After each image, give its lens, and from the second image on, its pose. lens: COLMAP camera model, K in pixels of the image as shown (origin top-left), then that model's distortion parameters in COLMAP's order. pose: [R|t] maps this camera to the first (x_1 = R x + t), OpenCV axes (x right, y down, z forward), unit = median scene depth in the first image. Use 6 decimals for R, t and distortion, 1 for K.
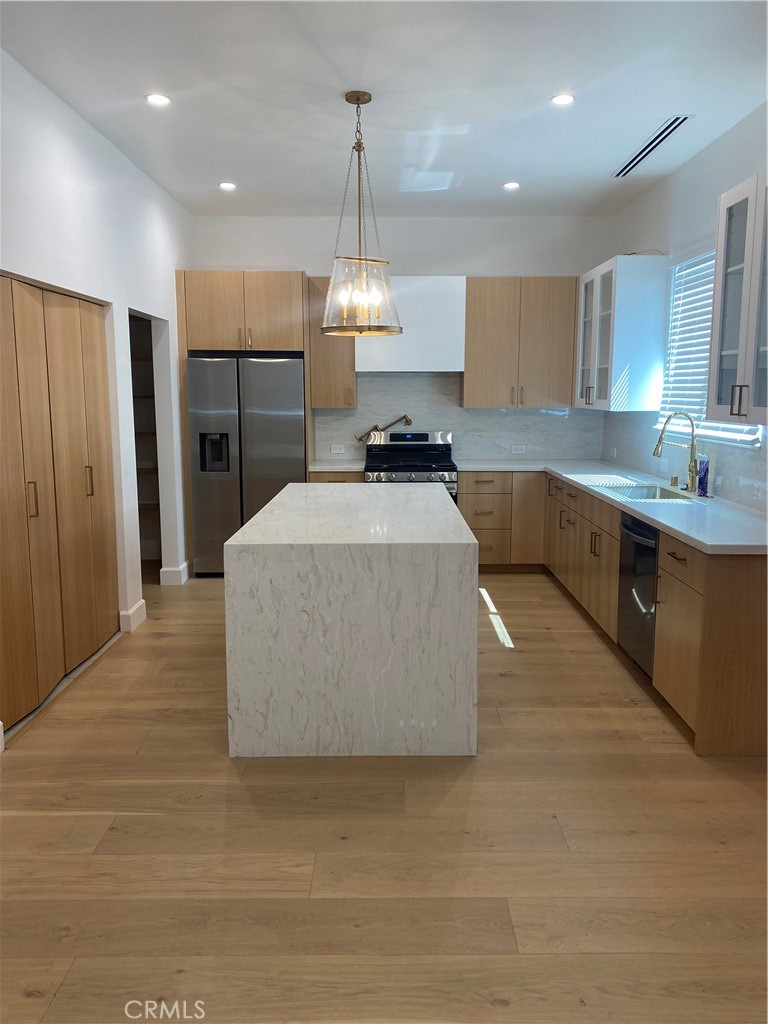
lens RADIAL K [[769.2, 0, 400.1], [0, 769.2, 512.5], [0, 0, 1]] dist [0.026817, -0.028589]
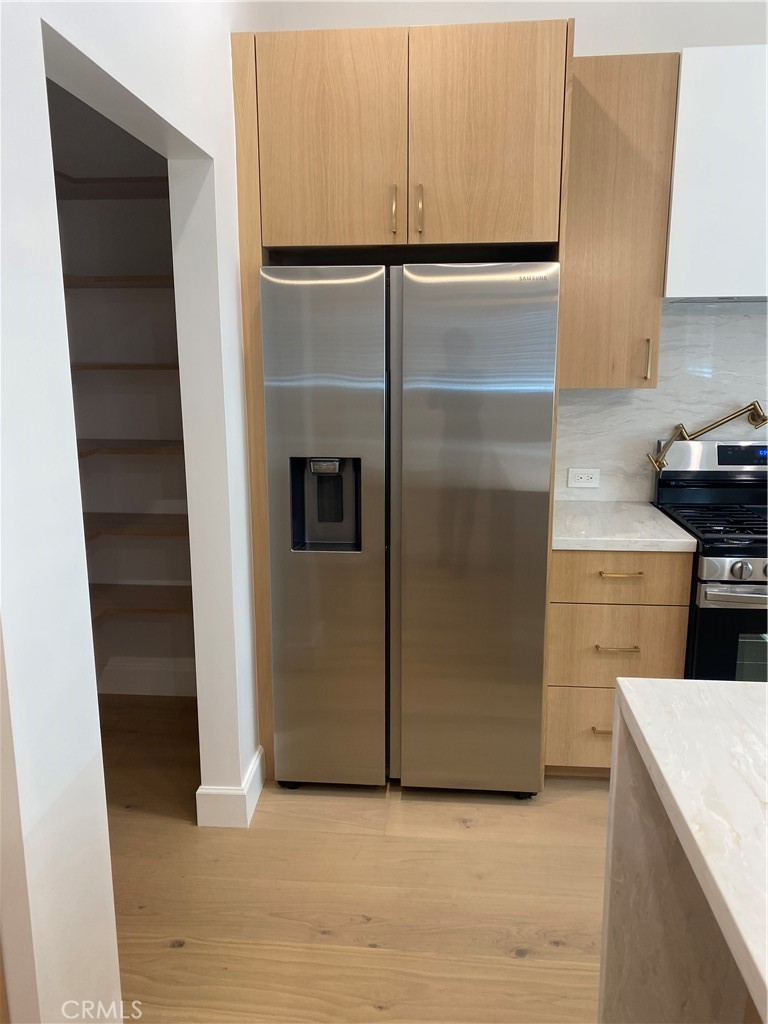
lens RADIAL K [[769.2, 0, 389.0], [0, 769.2, 509.3], [0, 0, 1]] dist [0.026817, -0.028589]
pose [[0.994488, 0.013884, -0.103928, -0.162599], [-0.008772, 0.998736, 0.049487, -0.093376], [0.104483, -0.048303, 0.993353, 0.588539]]
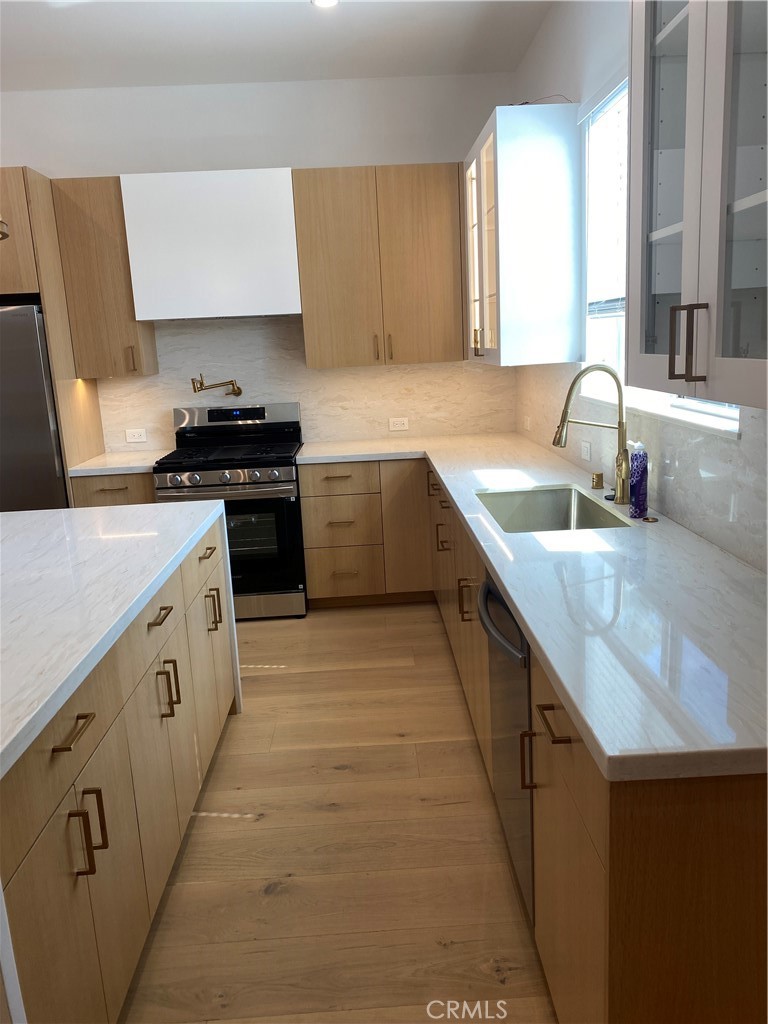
lens RADIAL K [[769.2, 0, 408.5], [0, 769.2, 503.1], [0, 0, 1]] dist [0.026817, -0.028589]
pose [[0.998147, -0.052297, 0.031119, 0.150076], [0.050731, 0.997502, 0.049148, -0.047974], [-0.033612, -0.047478, 0.998307, 0.323646]]
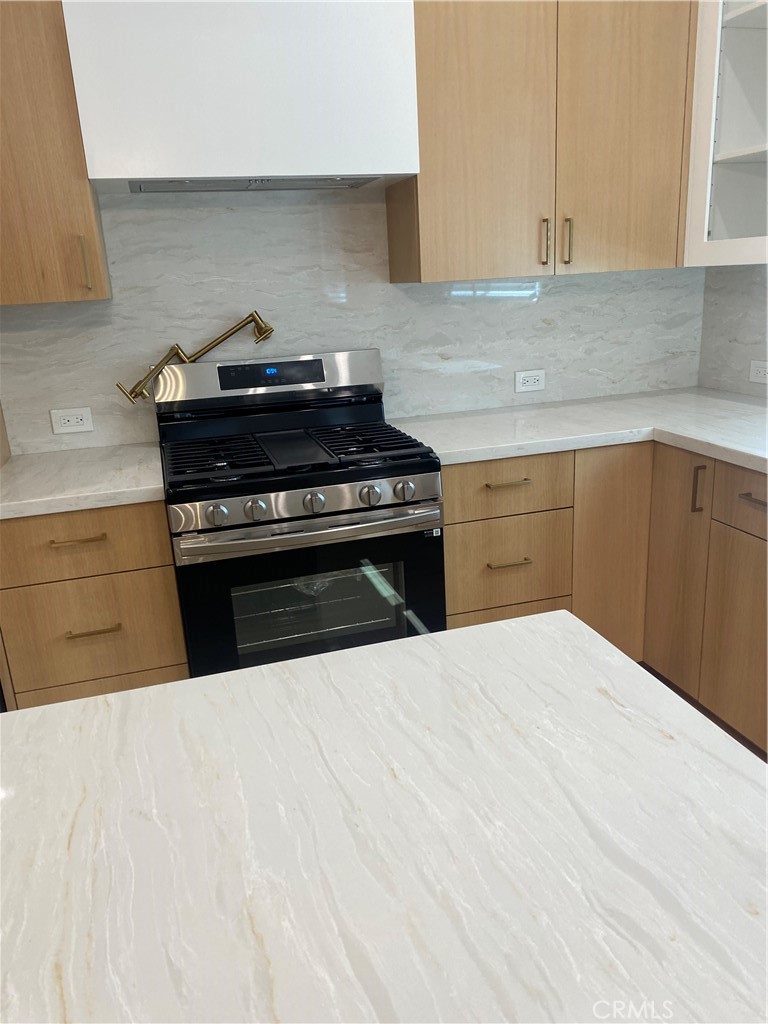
lens RADIAL K [[769.2, 0, 395.3], [0, 769.2, 517.0], [0, 0, 1]] dist [0.026817, -0.028589]
pose [[0.960018, -0.127244, 0.249348, -0.035200], [0.091963, 0.984642, 0.148400, -0.084990], [-0.264401, -0.119536, 0.956976, 0.663472]]
